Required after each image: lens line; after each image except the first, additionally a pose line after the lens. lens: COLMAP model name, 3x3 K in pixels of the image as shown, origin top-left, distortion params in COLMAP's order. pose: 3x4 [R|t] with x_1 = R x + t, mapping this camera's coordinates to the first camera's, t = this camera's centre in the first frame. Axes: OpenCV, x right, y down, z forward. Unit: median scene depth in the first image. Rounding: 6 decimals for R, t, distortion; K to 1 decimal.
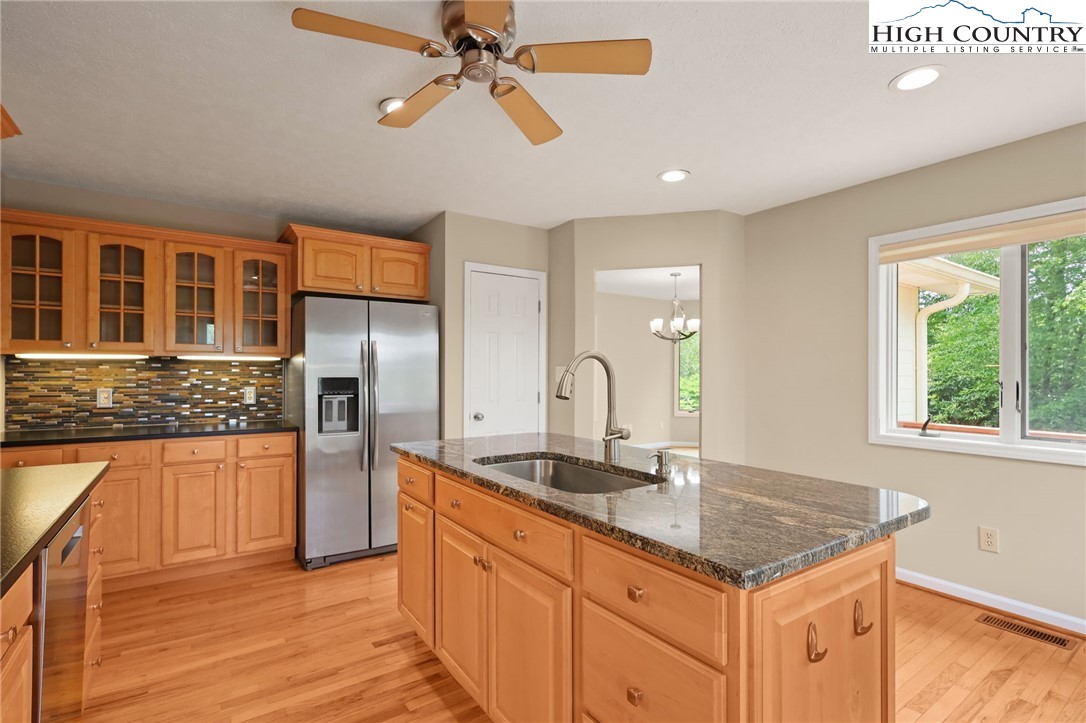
lens RADIAL K [[514.7, 0, 540.6], [0, 514.7, 373.1], [0, 0, 1]] dist [0.000850, 0.000237]
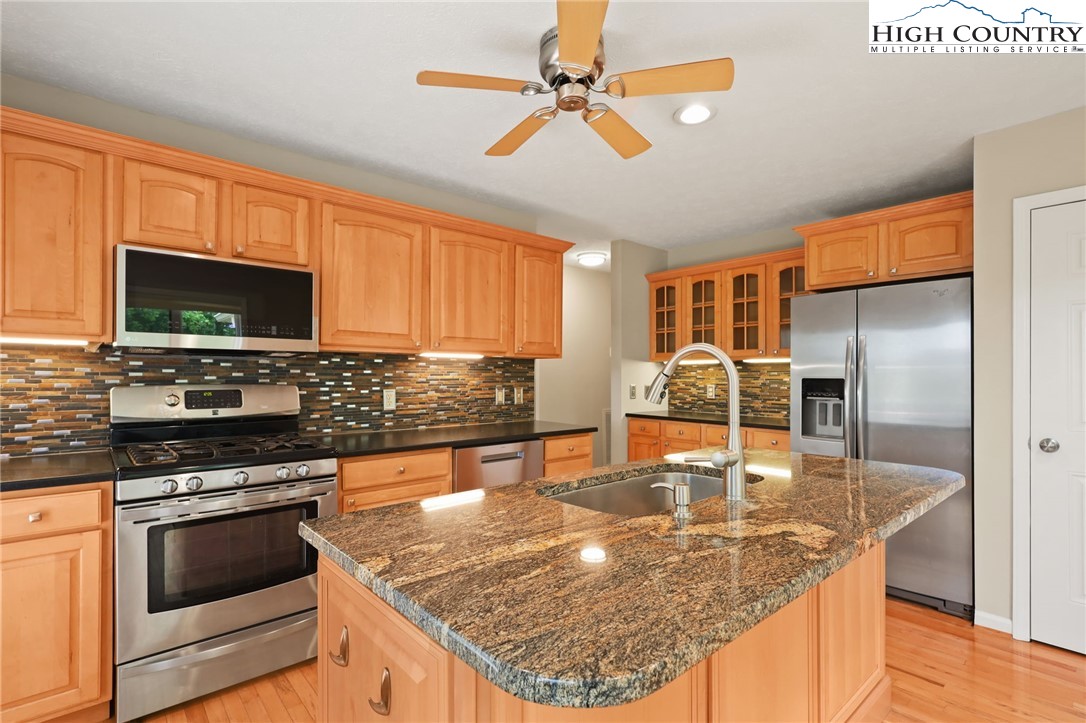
lens RADIAL K [[514.7, 0, 540.6], [0, 514.7, 373.1], [0, 0, 1]] dist [0.000850, 0.000237]
pose [[0.117436, -0.001466, -0.993079, 0.491035], [-0.001087, 0.999998, -0.001605, 0.000868], [0.993080, 0.001268, 0.117434, 0.398246]]
